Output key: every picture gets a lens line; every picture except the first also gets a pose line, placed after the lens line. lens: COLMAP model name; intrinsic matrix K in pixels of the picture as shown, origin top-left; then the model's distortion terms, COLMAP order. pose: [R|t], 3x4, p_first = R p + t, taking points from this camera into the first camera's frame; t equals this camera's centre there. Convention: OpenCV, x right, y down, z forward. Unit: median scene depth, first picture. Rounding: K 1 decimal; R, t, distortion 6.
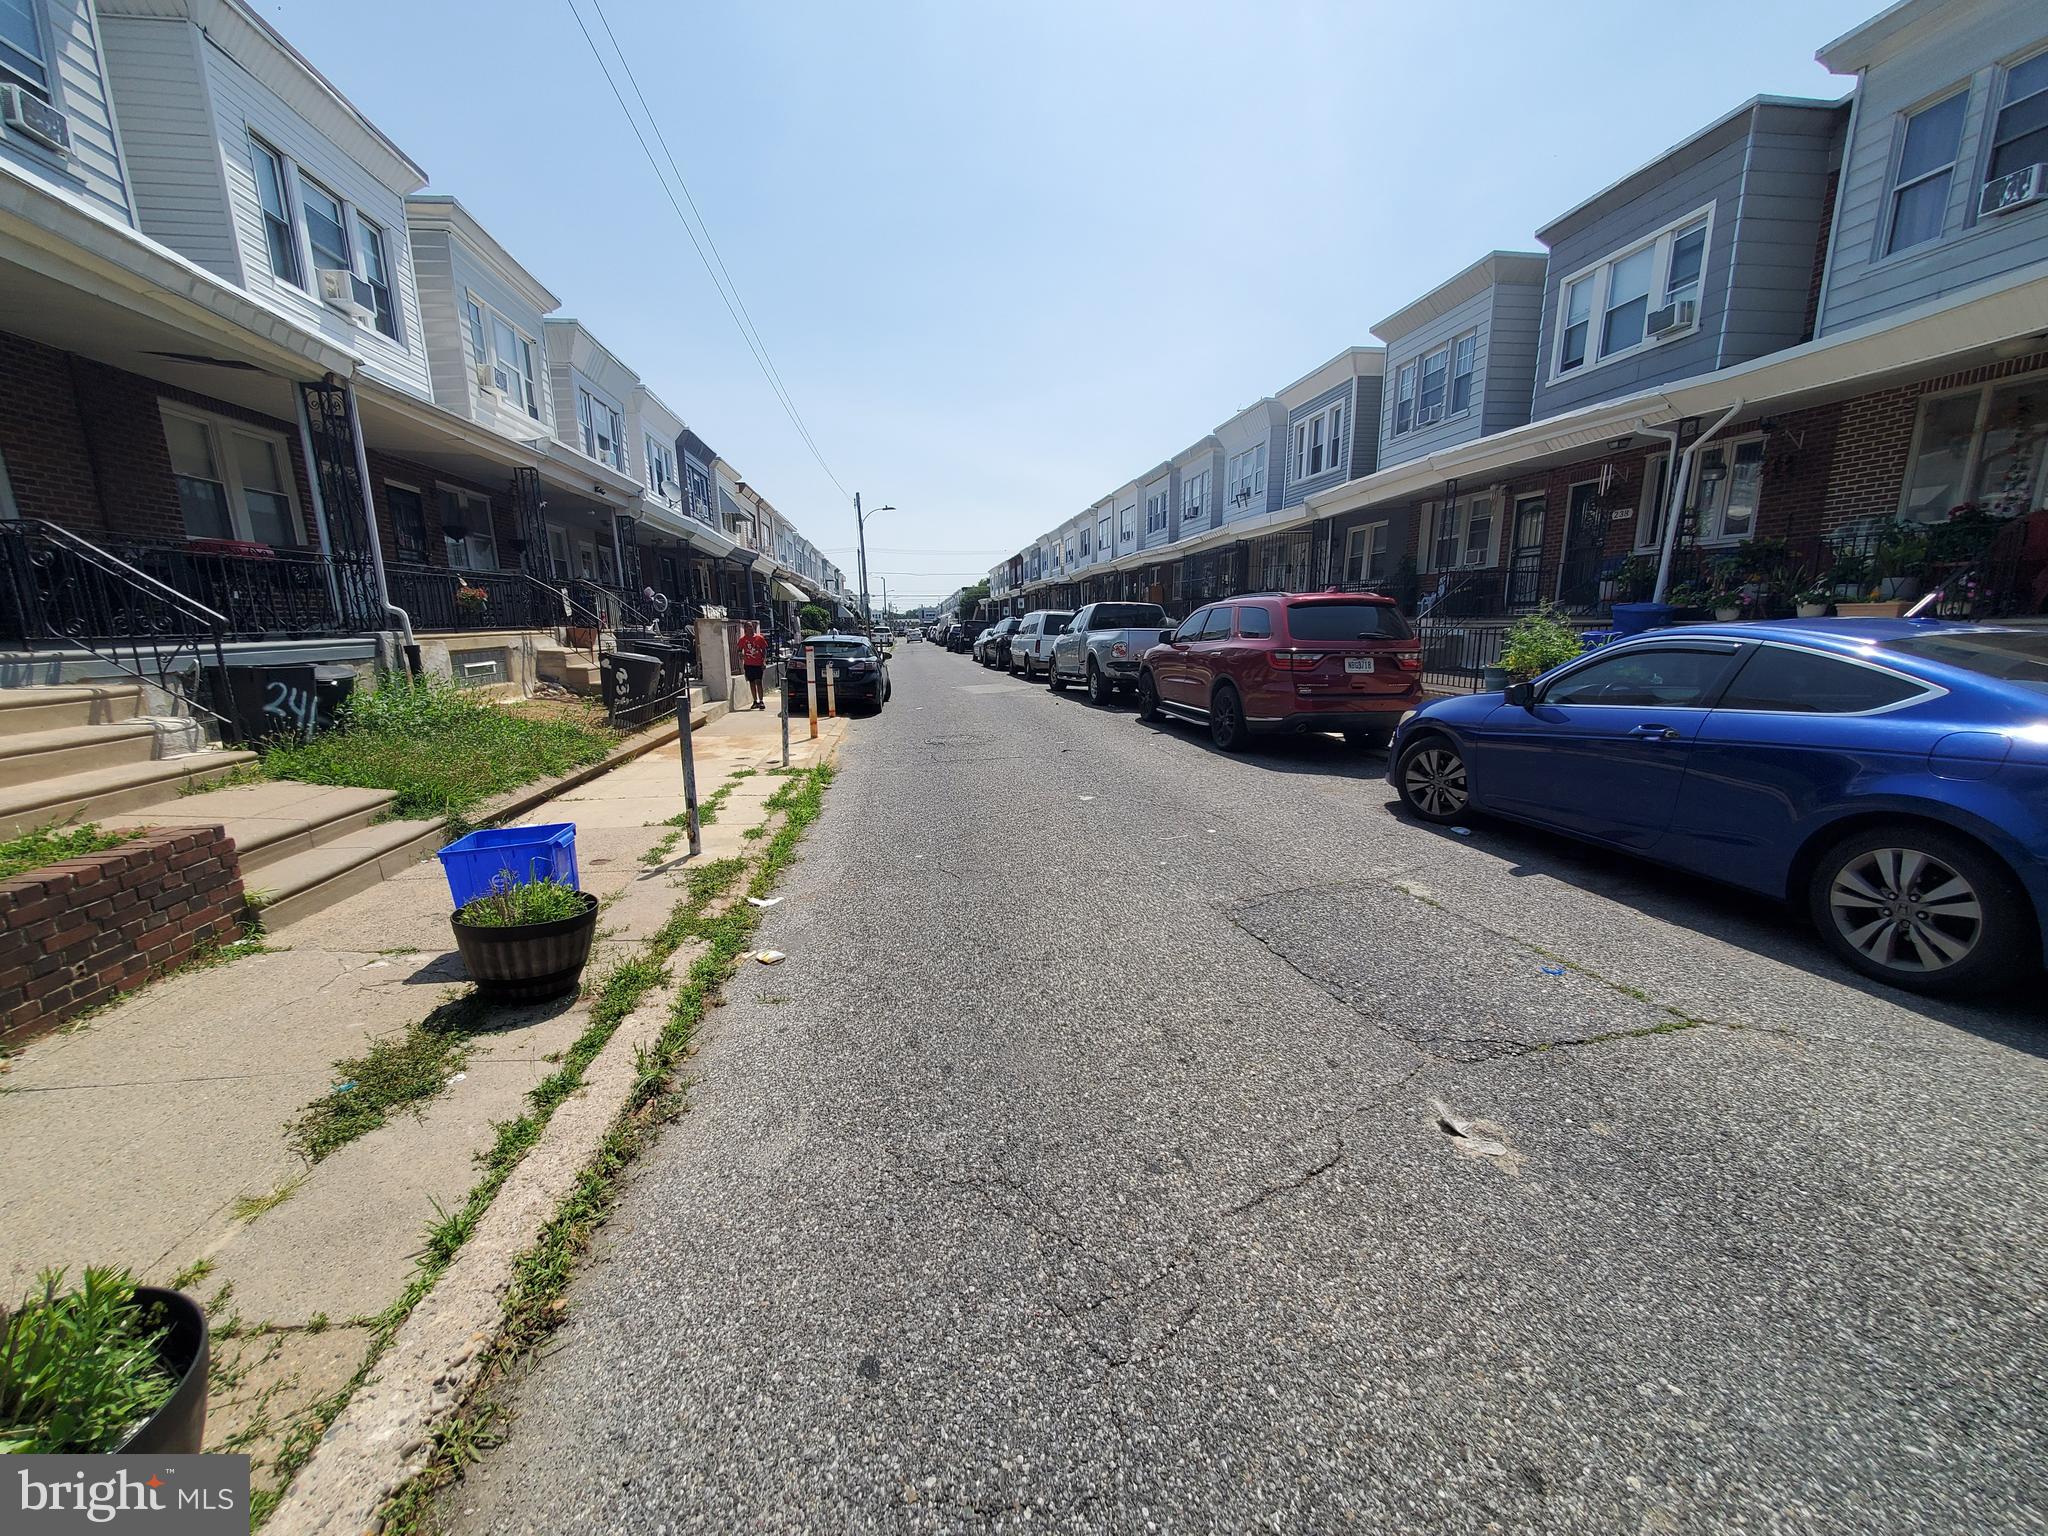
lens RADIAL K [[808.6, 0, 1018.9], [0, 808.6, 779.6], [0, 0, 1]] dist [0.001676, -0.000289]
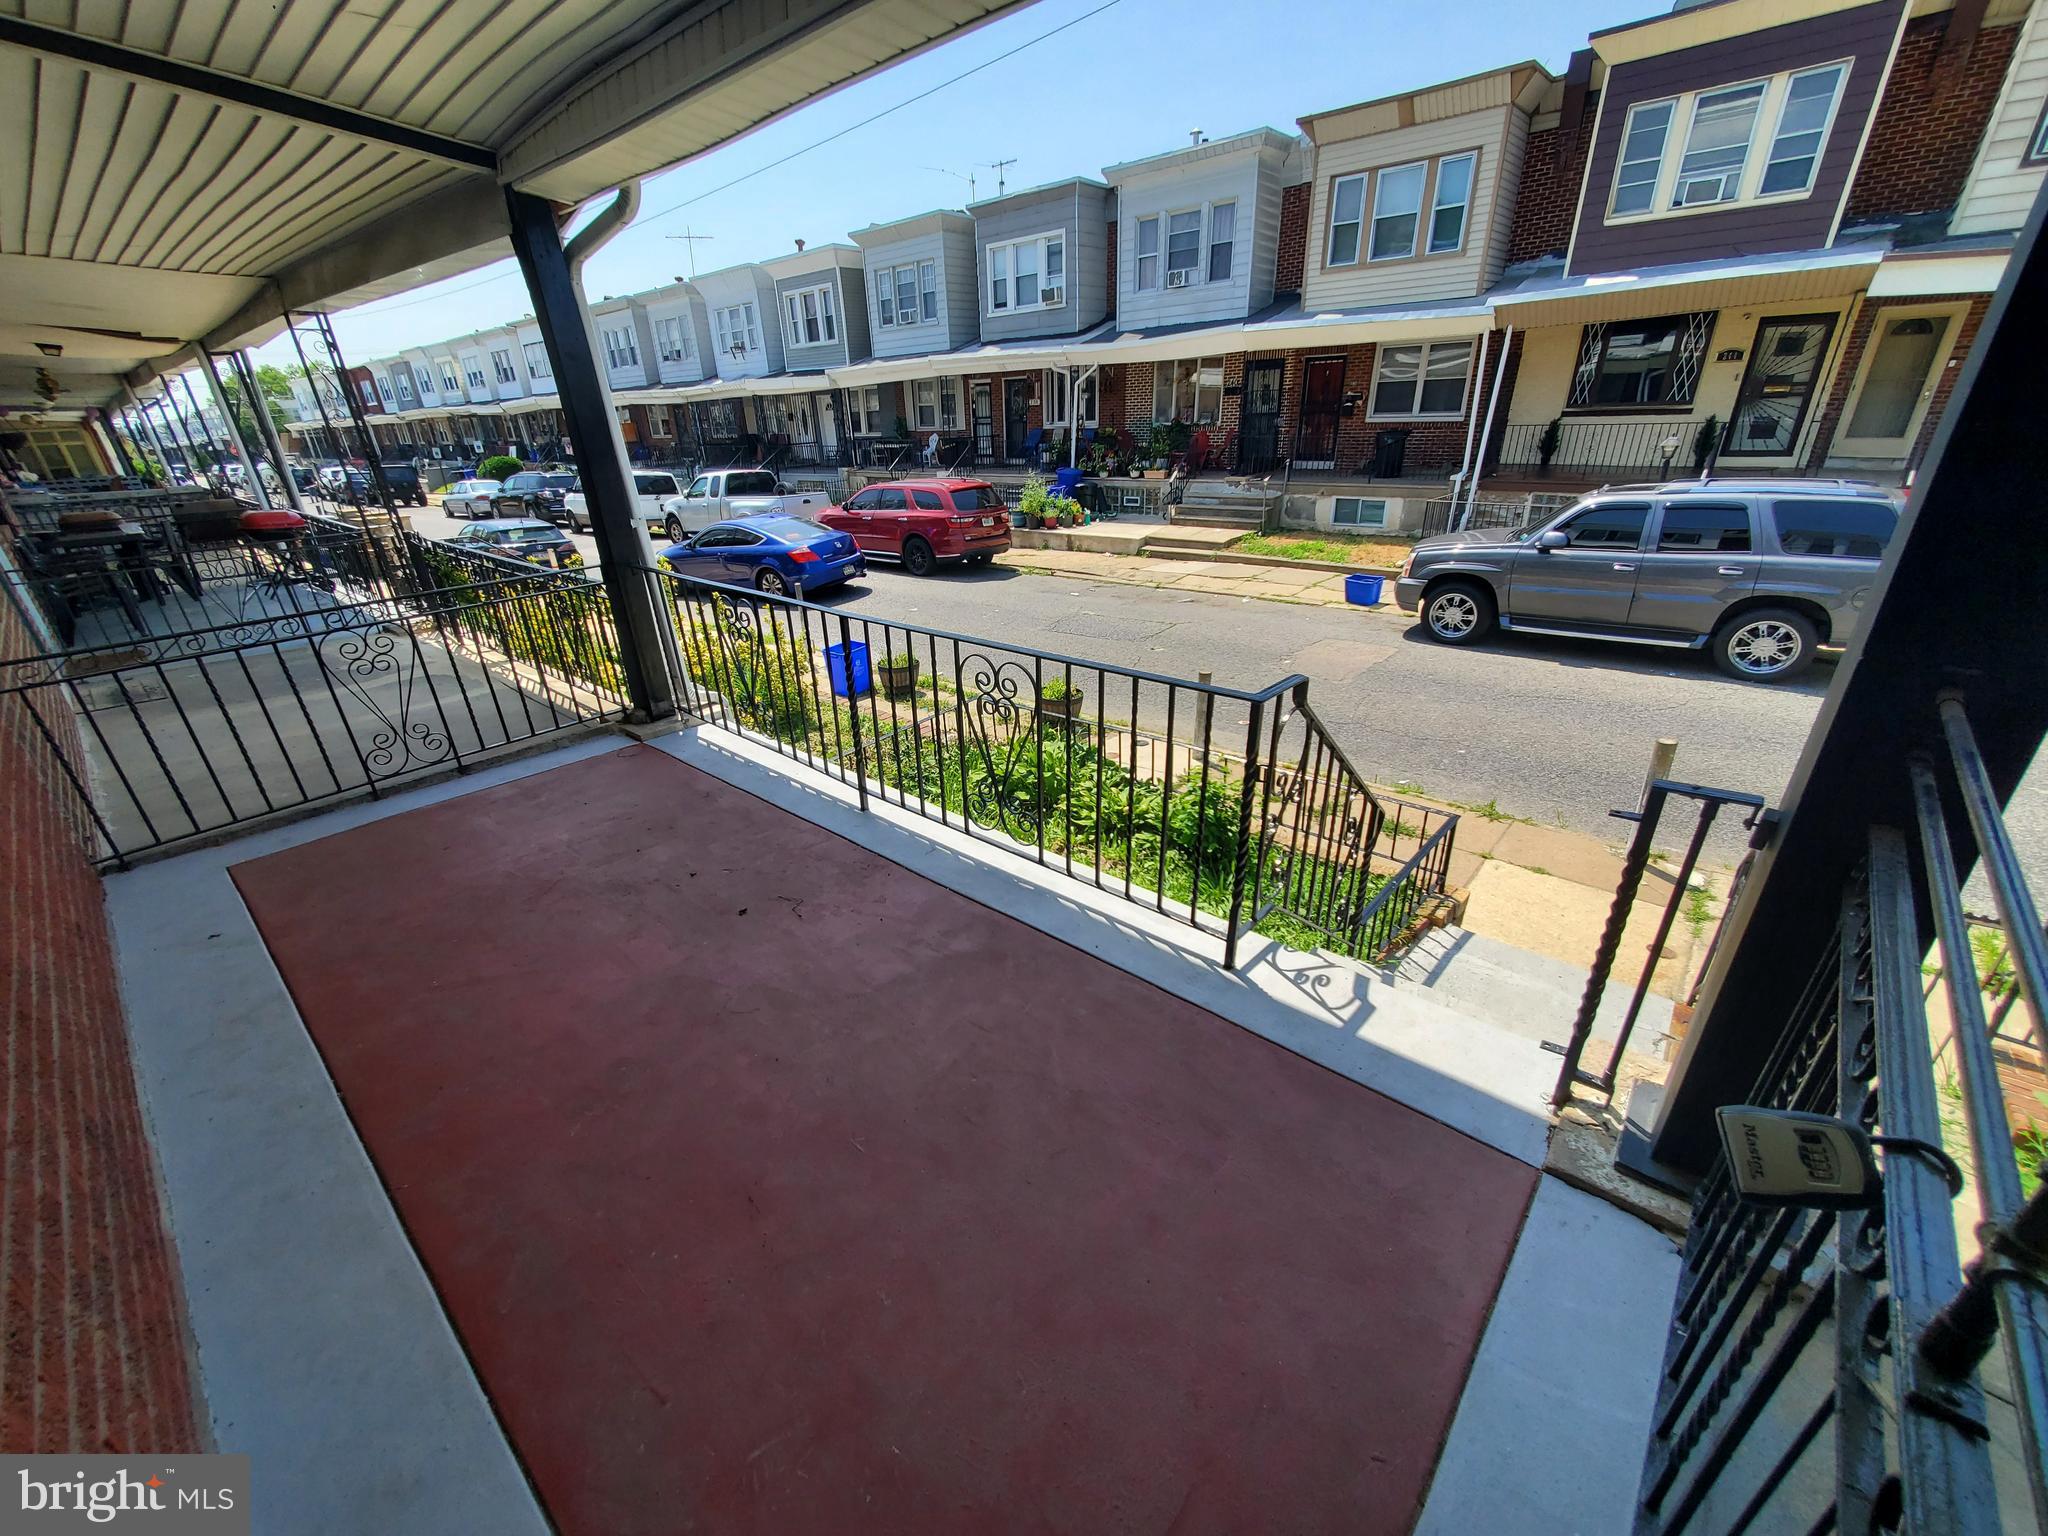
lens RADIAL K [[808.6, 0, 1025.5], [0, 808.6, 782.5], [0, 0, 1]] dist [0.001676, -0.000289]
pose [[0.749955, -0.289057, 0.594990, -0.521692], [0.150069, 0.950366, 0.272550, -0.037545], [-0.644241, -0.115110, 0.756110, -0.370479]]
